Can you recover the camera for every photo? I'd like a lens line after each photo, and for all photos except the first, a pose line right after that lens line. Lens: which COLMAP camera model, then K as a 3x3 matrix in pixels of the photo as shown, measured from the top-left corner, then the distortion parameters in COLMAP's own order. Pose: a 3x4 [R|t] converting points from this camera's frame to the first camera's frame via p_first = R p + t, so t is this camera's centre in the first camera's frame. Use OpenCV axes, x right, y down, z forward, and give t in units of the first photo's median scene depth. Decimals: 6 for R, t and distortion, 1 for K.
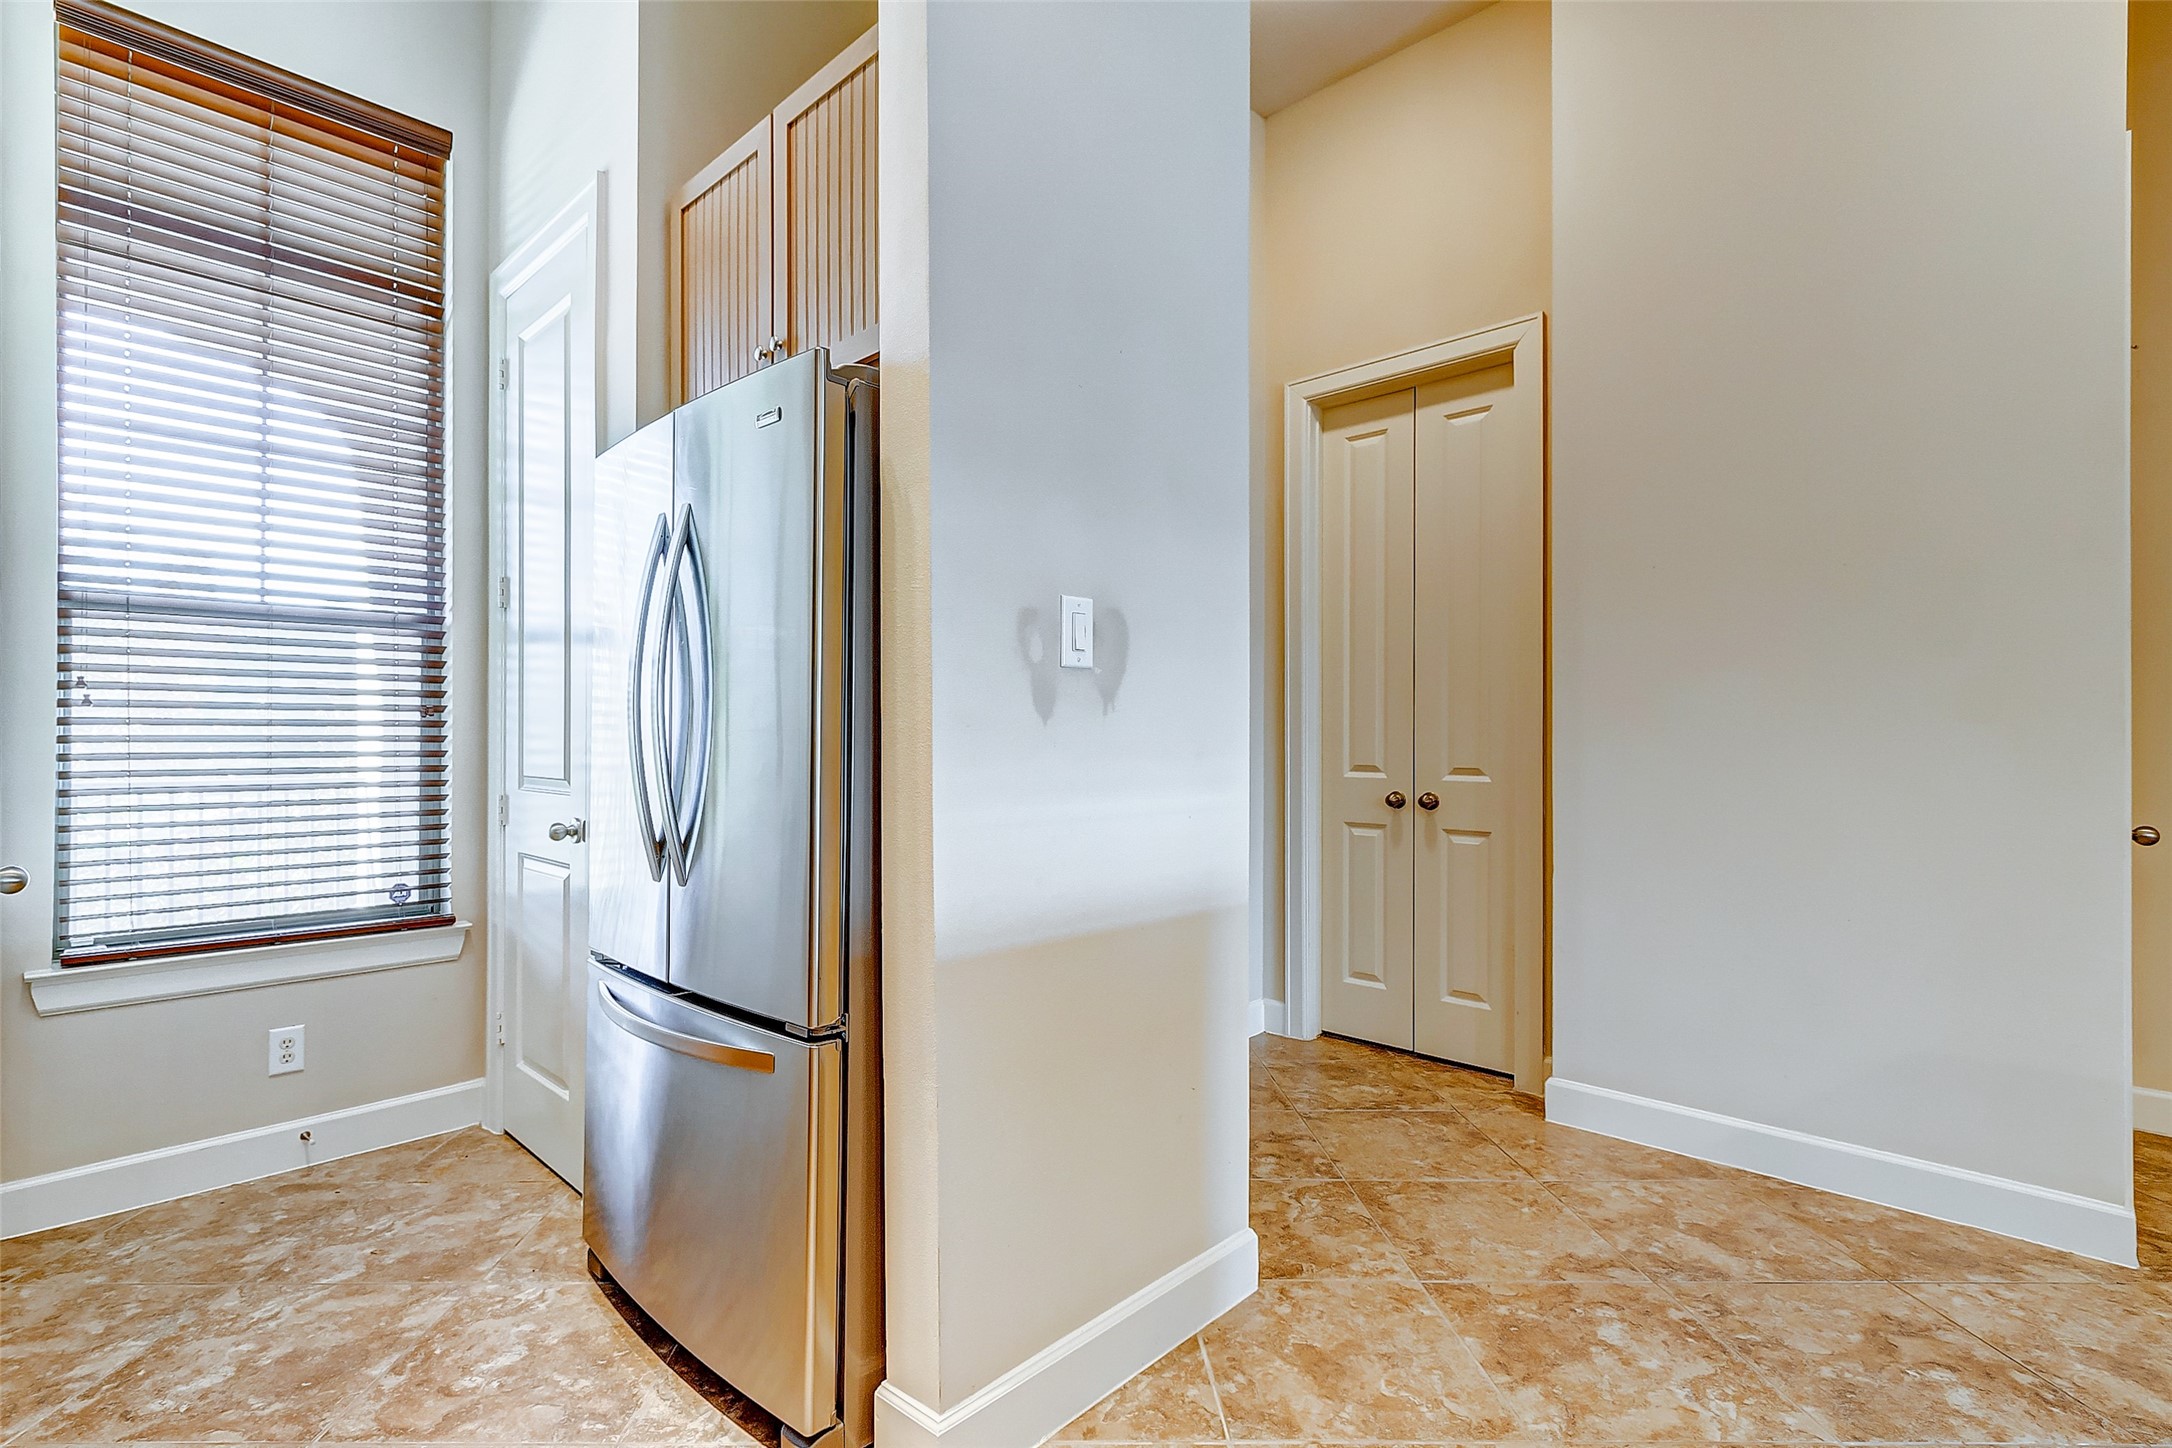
lens RADIAL K [[1016.6, 0, 1080.5], [0, 1016.6, 742.2], [0, 0, 1]] dist [0.007957, 0.000172]
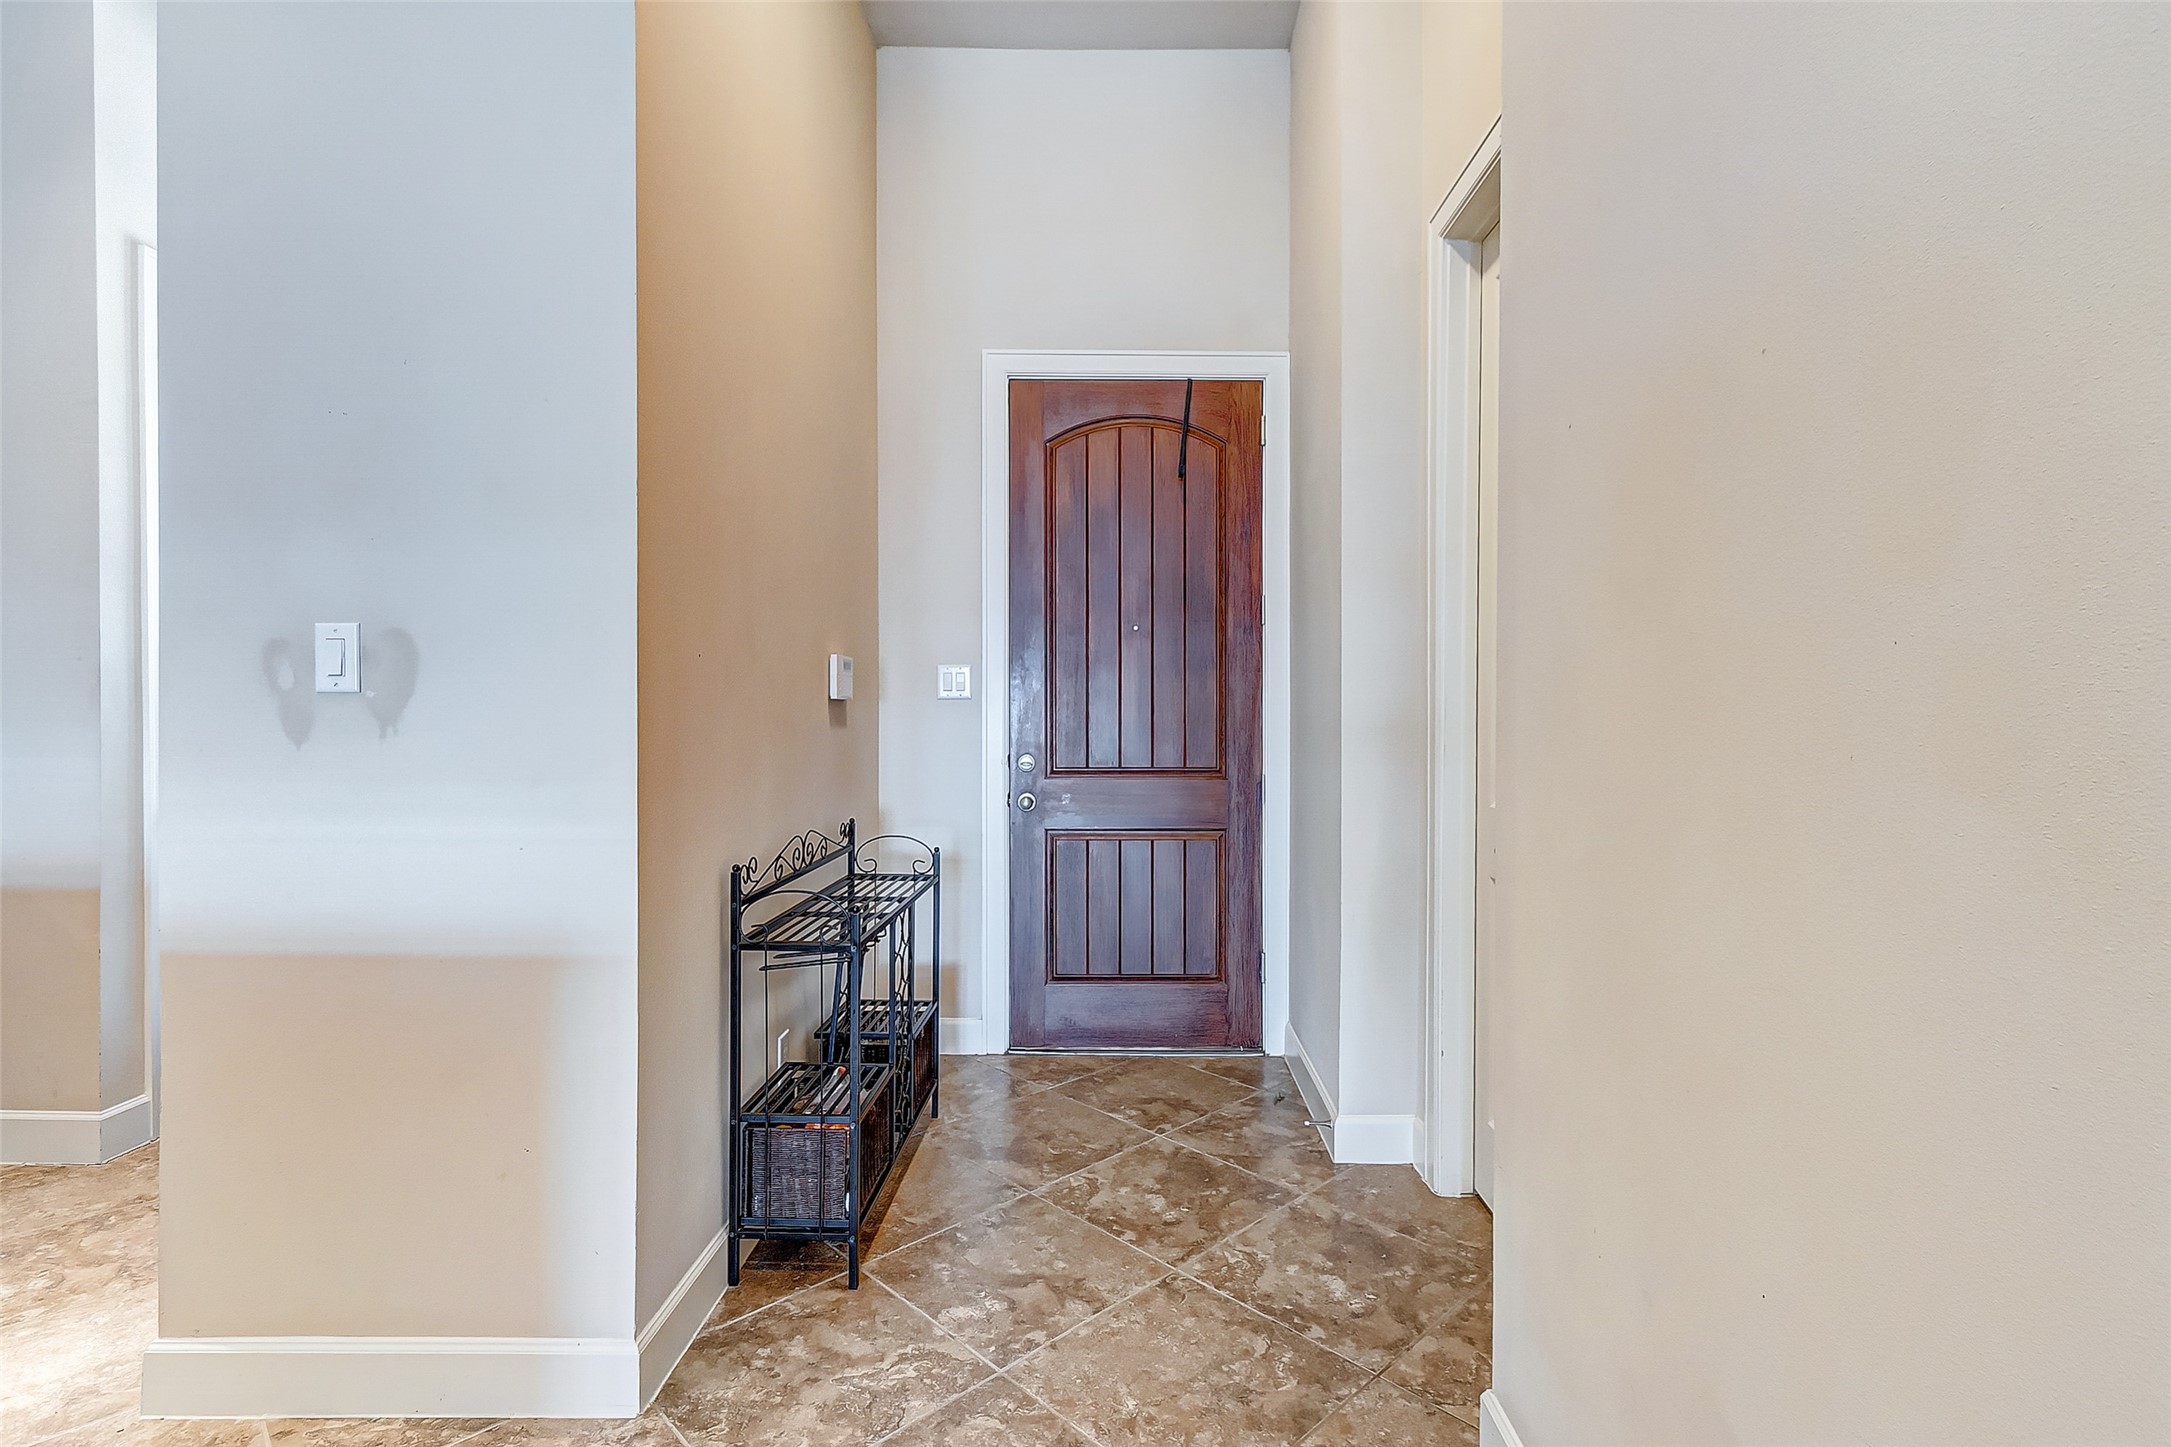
lens RADIAL K [[1016.2, 0, 1080.0], [0, 1016.2, 741.7], [0, 0, 1]] dist [0.007957, 0.000172]
pose [[0.683195, 0.013975, -0.730103, 1.197361], [-0.000235, 0.999821, 0.018917, -0.041976], [0.730236, -0.012753, 0.683076, 0.812811]]
